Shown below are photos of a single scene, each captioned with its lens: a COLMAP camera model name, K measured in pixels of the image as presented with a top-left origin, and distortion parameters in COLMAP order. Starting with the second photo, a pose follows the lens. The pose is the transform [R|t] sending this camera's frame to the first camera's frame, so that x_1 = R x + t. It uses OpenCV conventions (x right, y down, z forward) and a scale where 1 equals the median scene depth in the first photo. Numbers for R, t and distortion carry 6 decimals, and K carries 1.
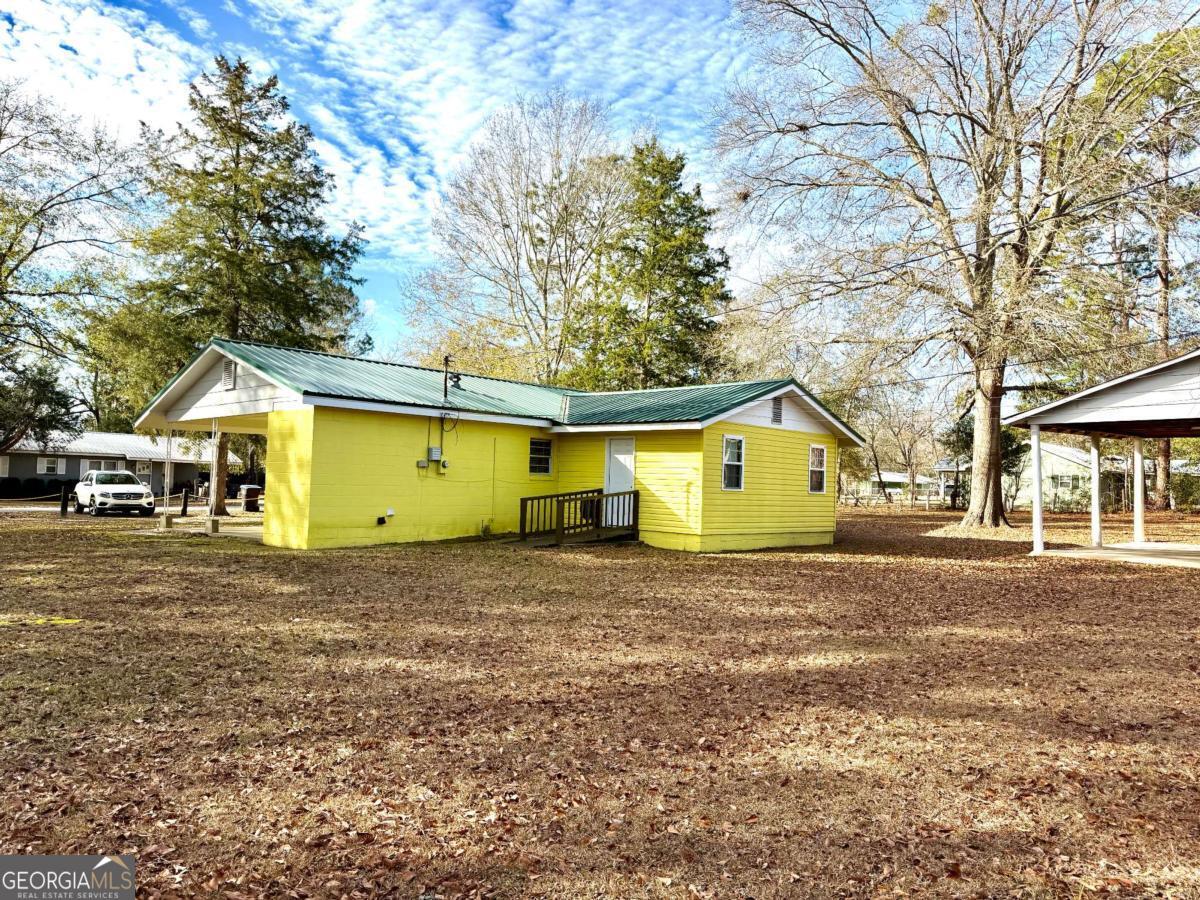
lens RADIAL K [[850.0, 0, 599.9], [0, 850.0, 449.1], [0, 0, 1]] dist [0.010053, 0.003880]
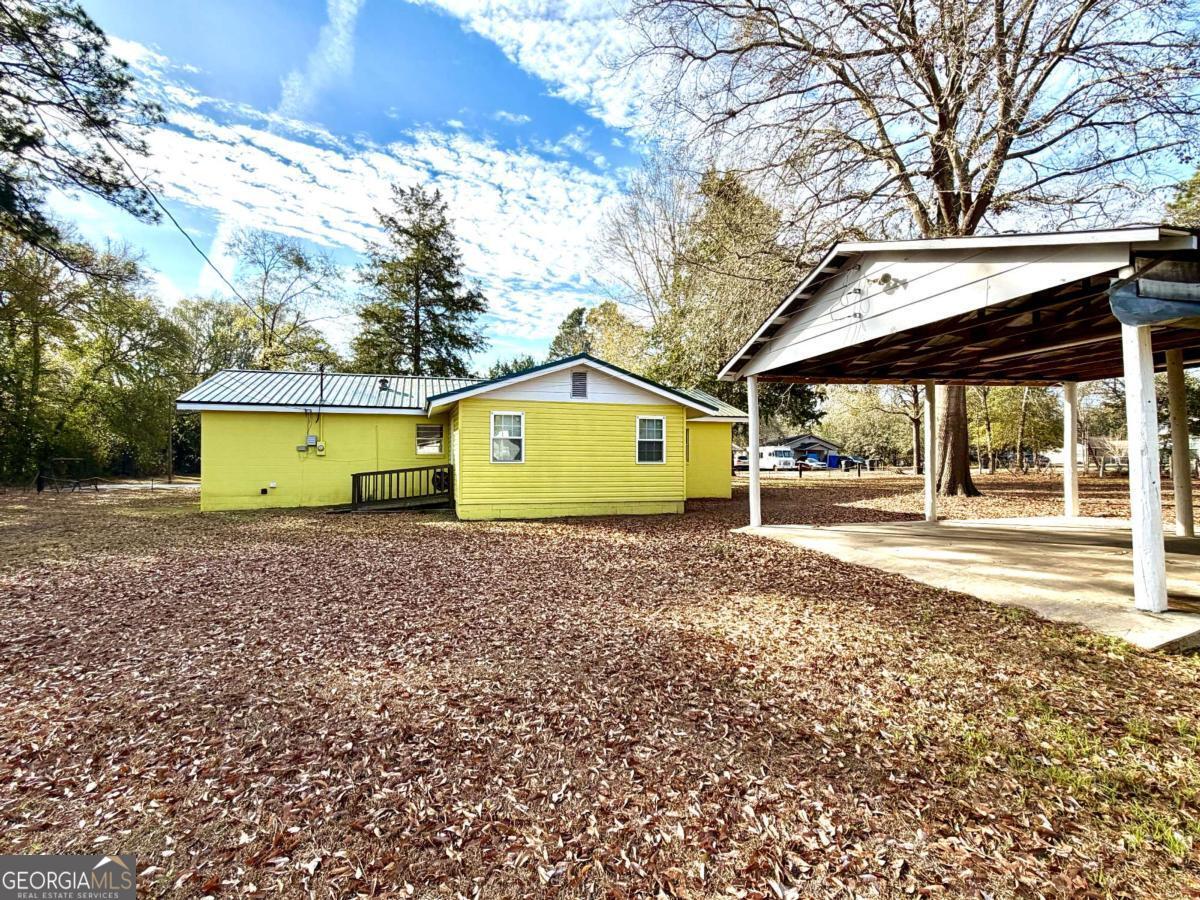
lens RADIAL K [[648.1, 0, 599.8], [0, 648.1, 452.6], [0, 0, 1]] dist [-0.006176, -0.000338]
pose [[0.879181, -0.038311, -0.474945, 0.574548], [0.042764, 0.999084, -0.001429, 0.038631], [0.474565, -0.019055, 0.880014, 0.287535]]
